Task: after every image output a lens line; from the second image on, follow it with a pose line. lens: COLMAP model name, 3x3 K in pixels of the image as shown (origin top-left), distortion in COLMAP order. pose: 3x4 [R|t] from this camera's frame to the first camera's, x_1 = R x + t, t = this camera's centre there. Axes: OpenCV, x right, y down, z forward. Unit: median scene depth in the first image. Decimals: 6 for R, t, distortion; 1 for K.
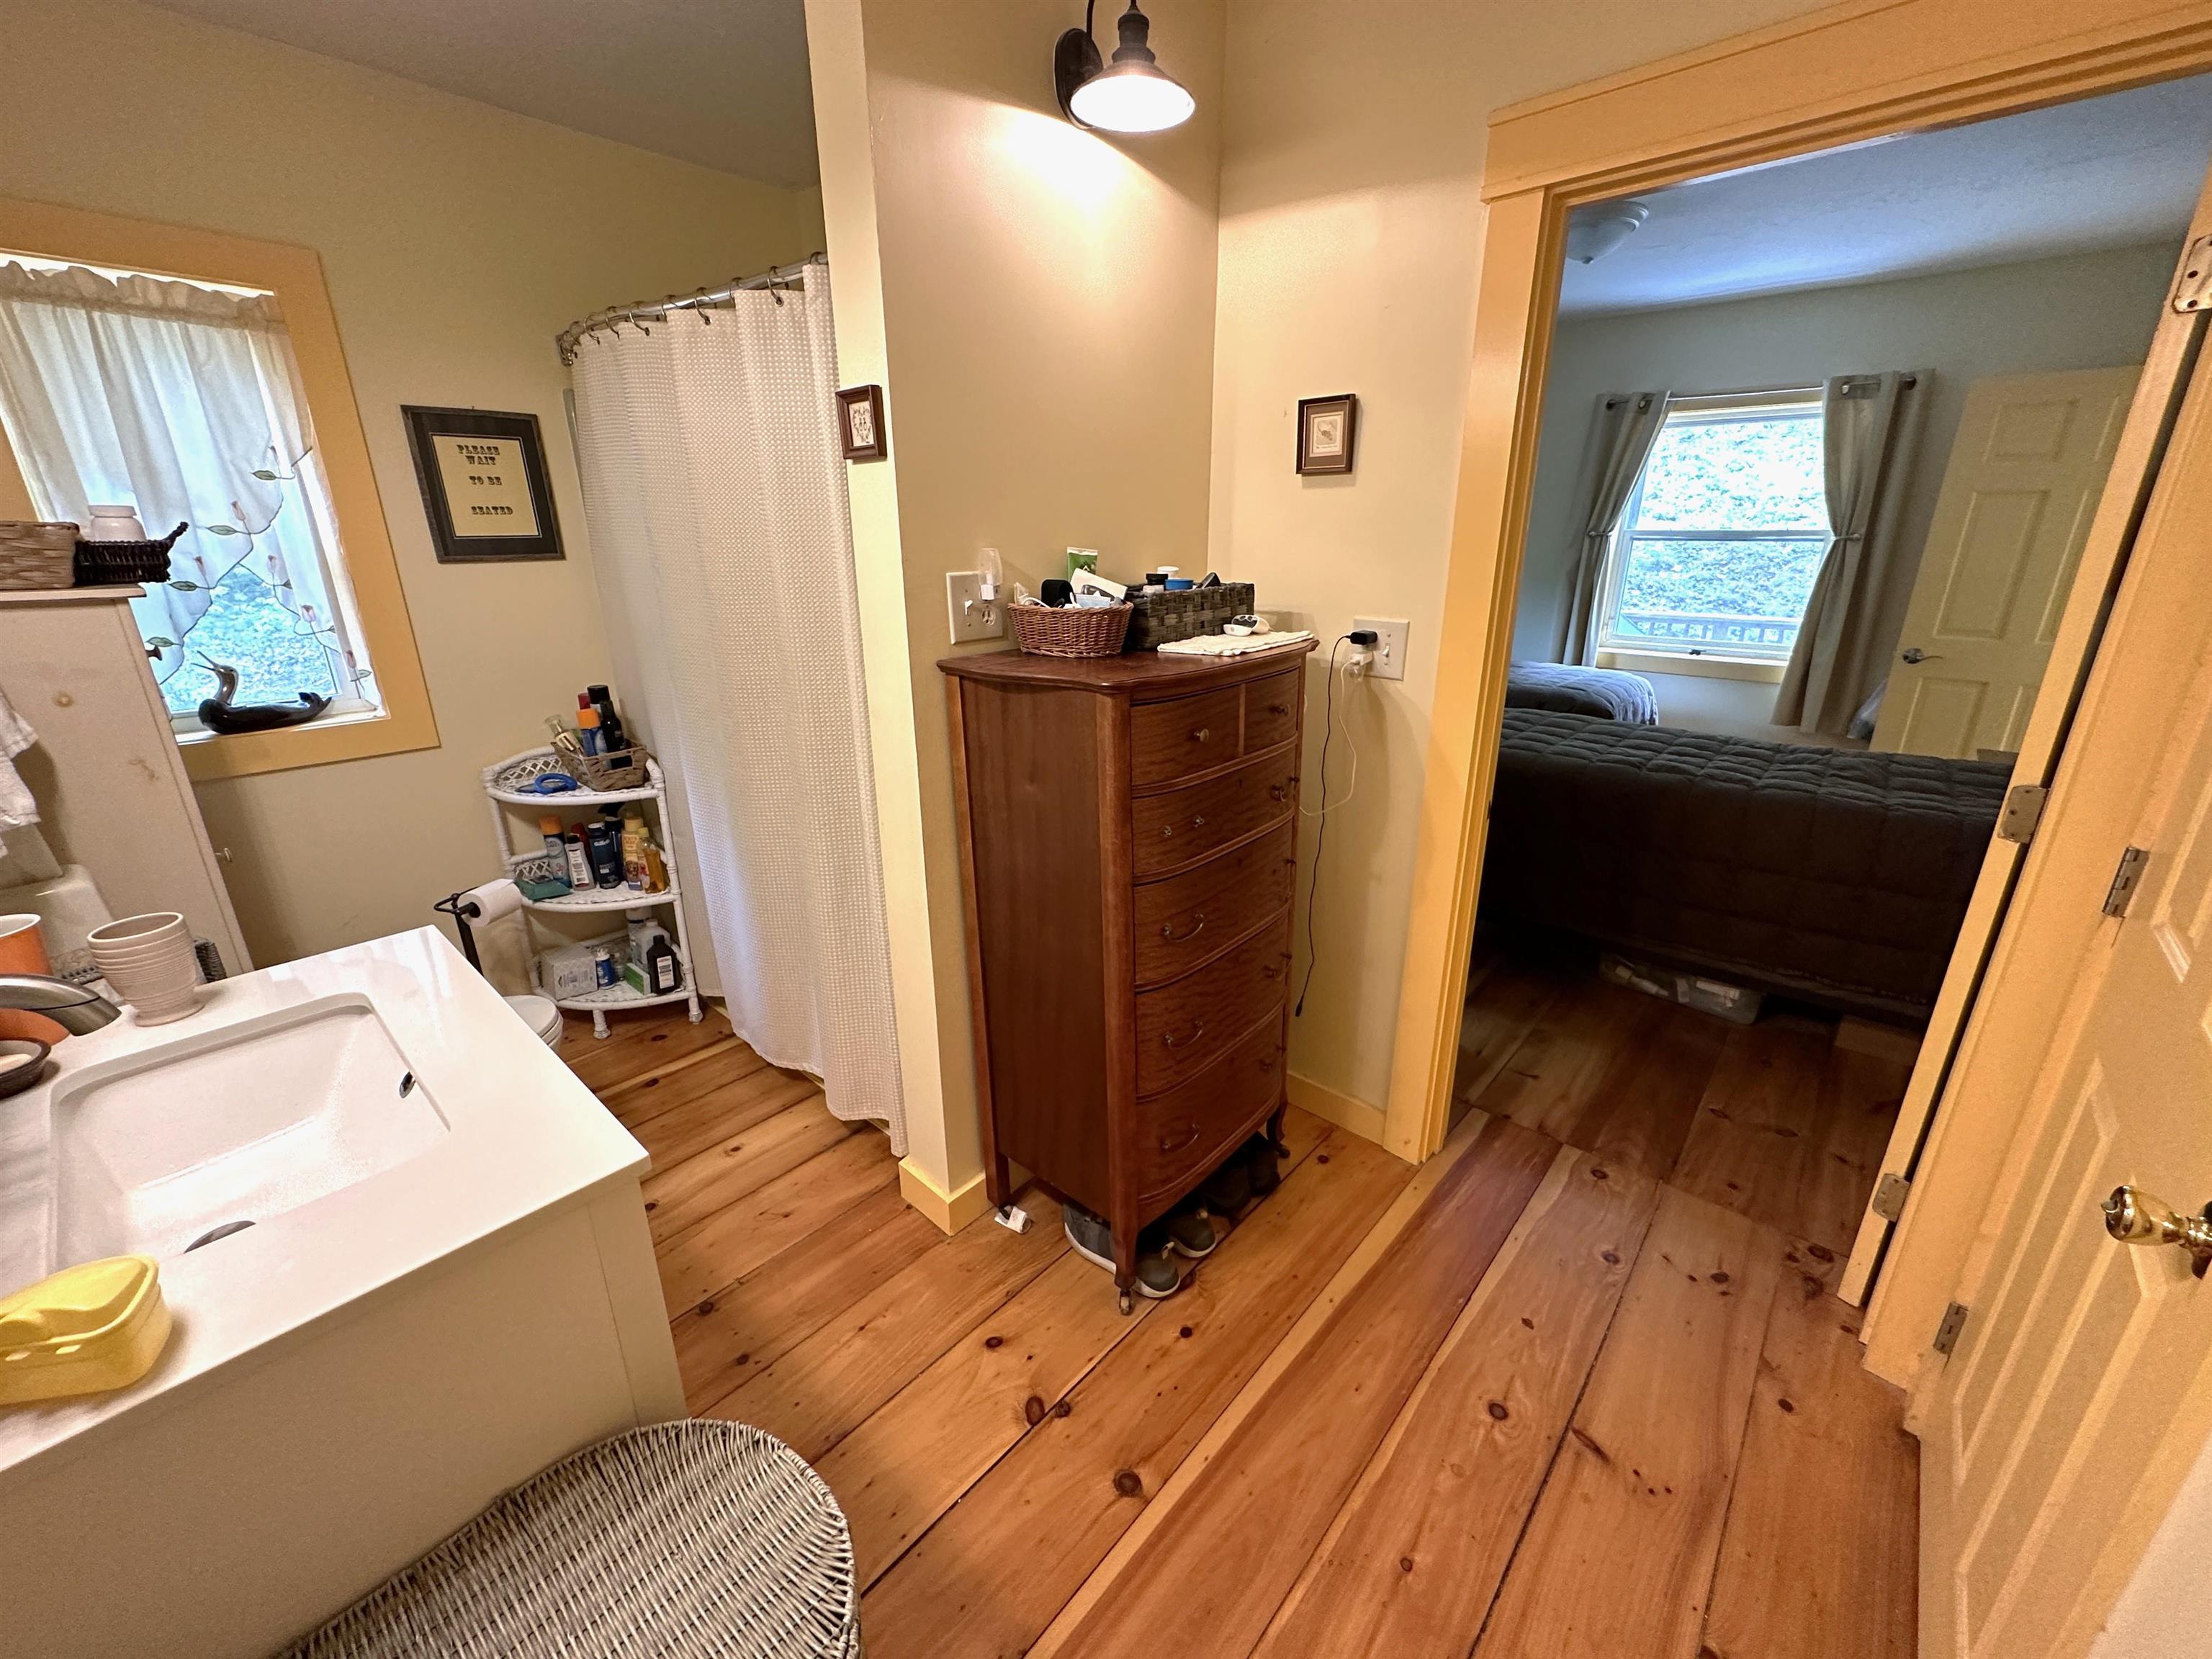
lens RADIAL K [[878.7, 0, 1109.8], [0, 878.7, 824.6], [0, 0, 1]] dist [-0.003656, 0.000848]
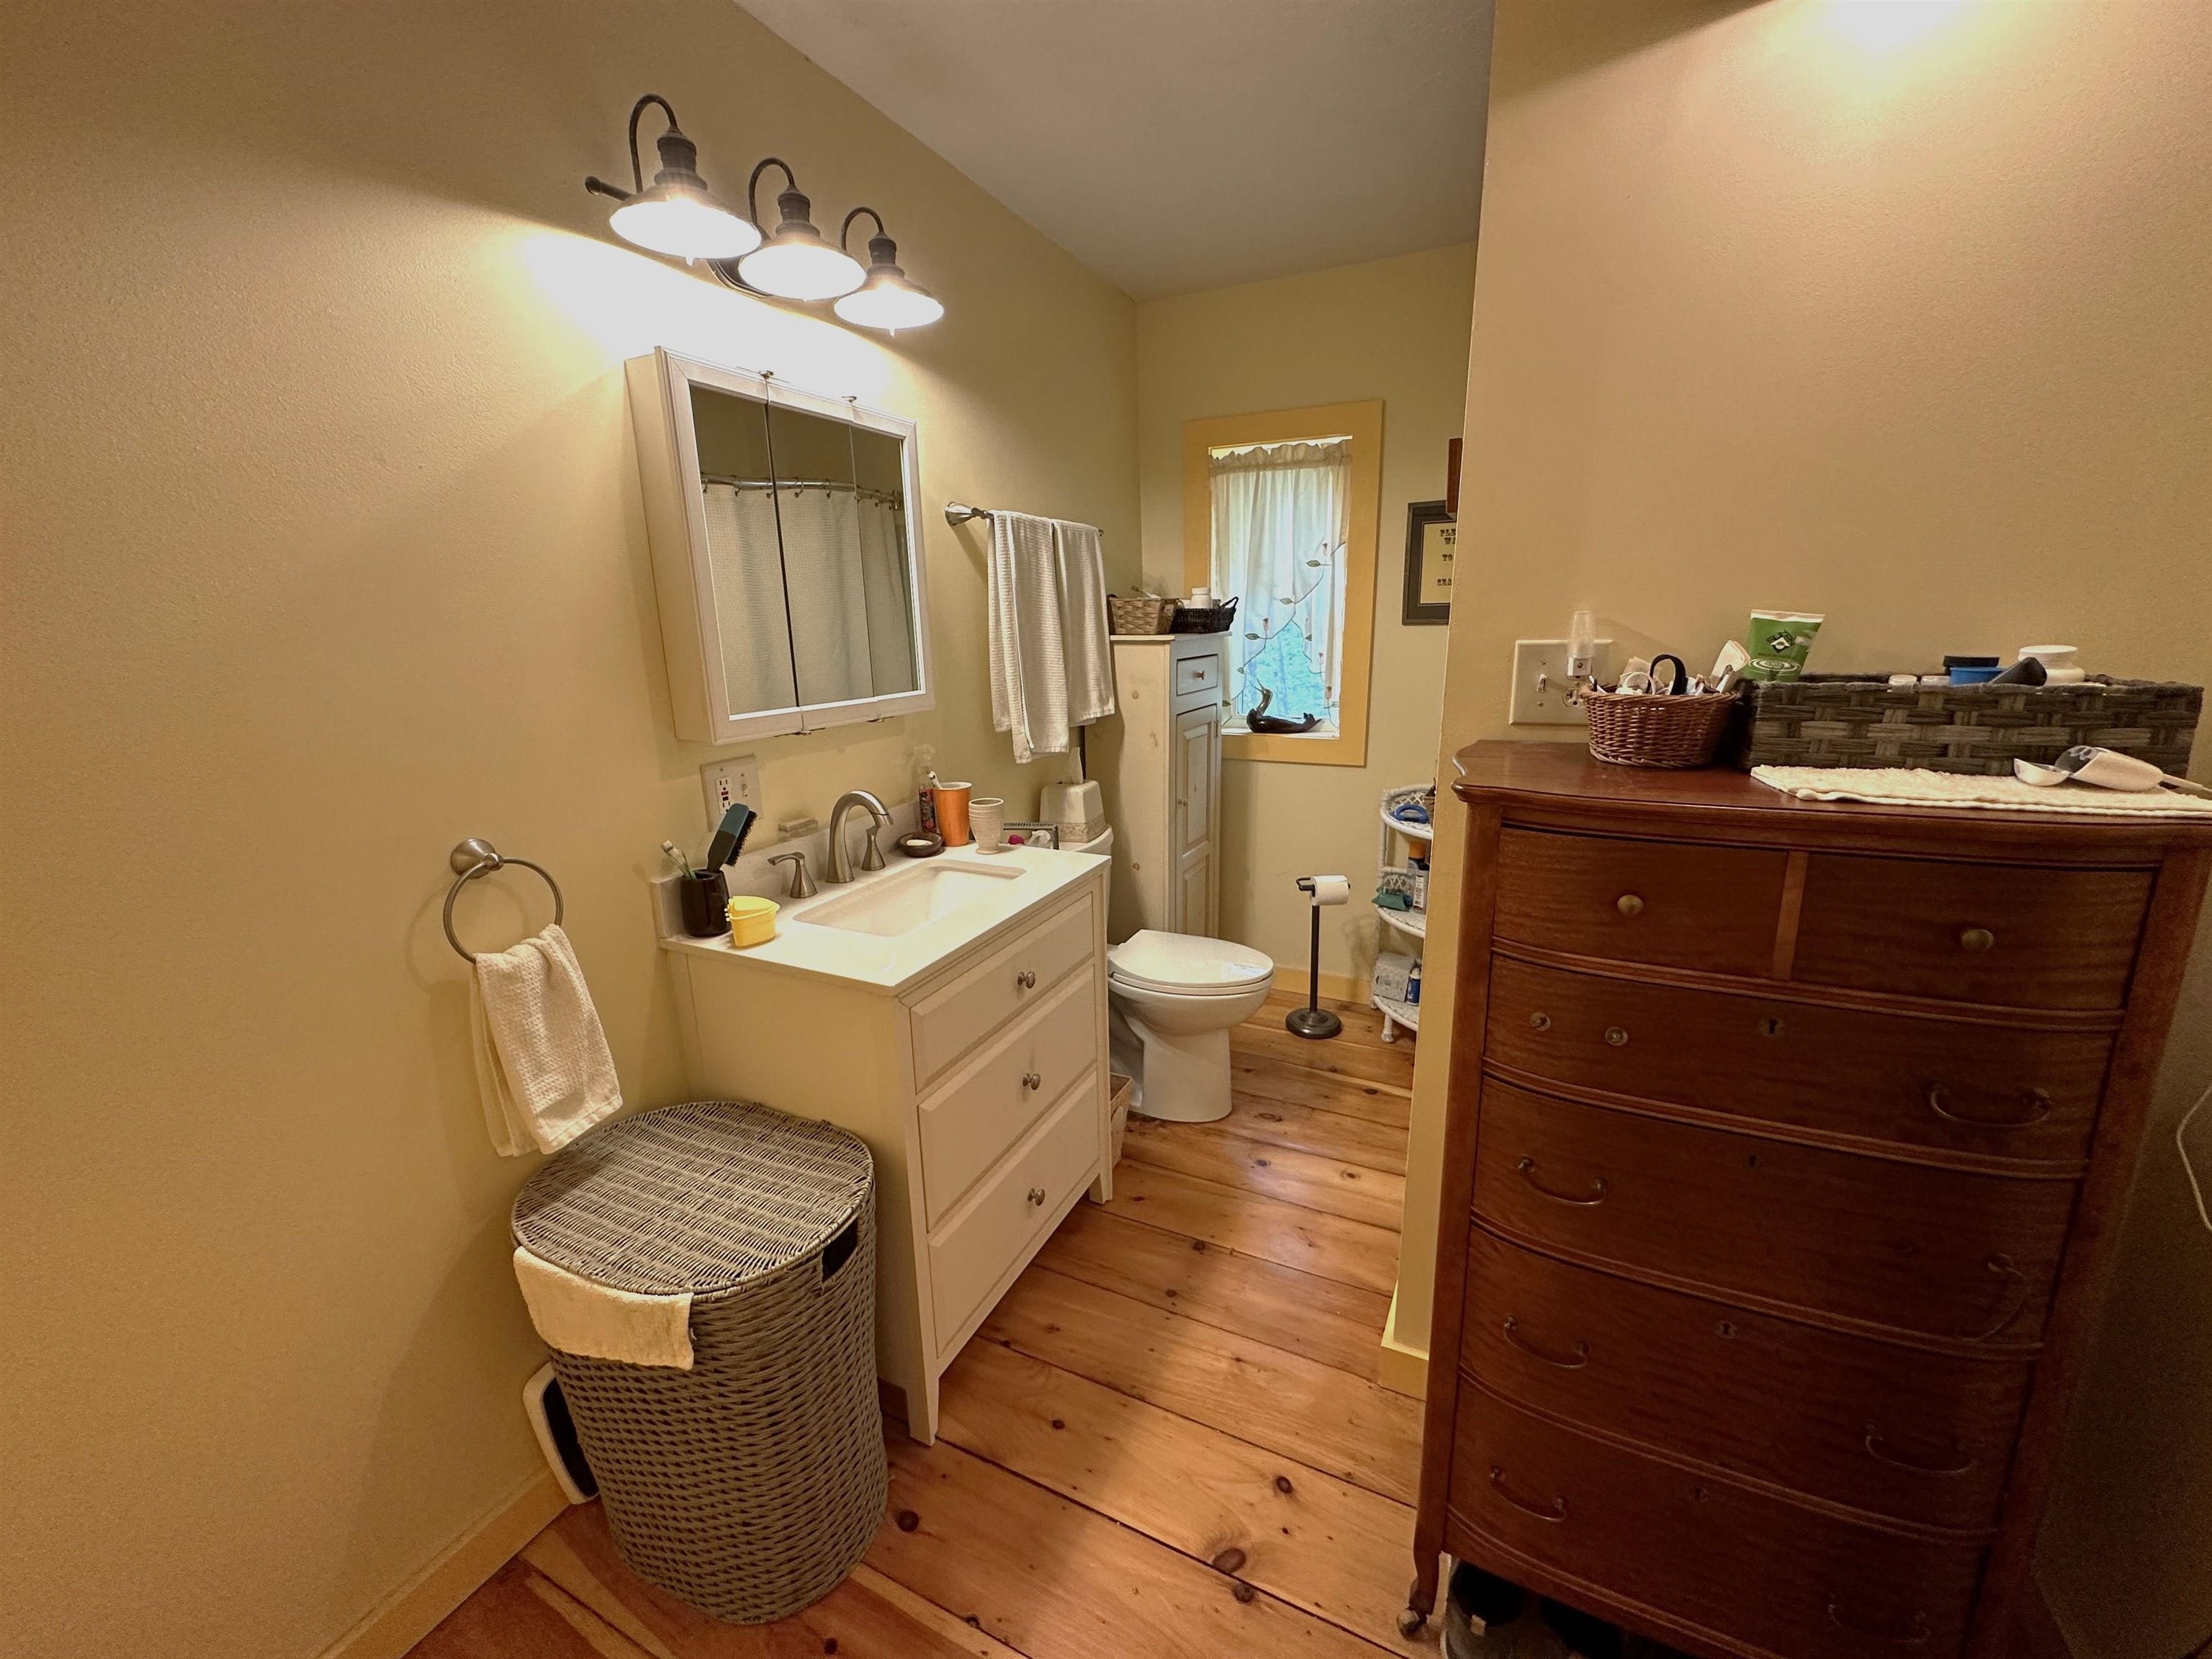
lens RADIAL K [[878.7, 0, 1109.0], [0, 878.7, 828.2], [0, 0, 1]] dist [-0.003656, 0.000848]
pose [[0.275087, 0.227074, -0.934219, 0.470006], [-0.291007, 0.945792, 0.144197, -0.110724], [0.916320, 0.232198, 0.326255, 0.367234]]
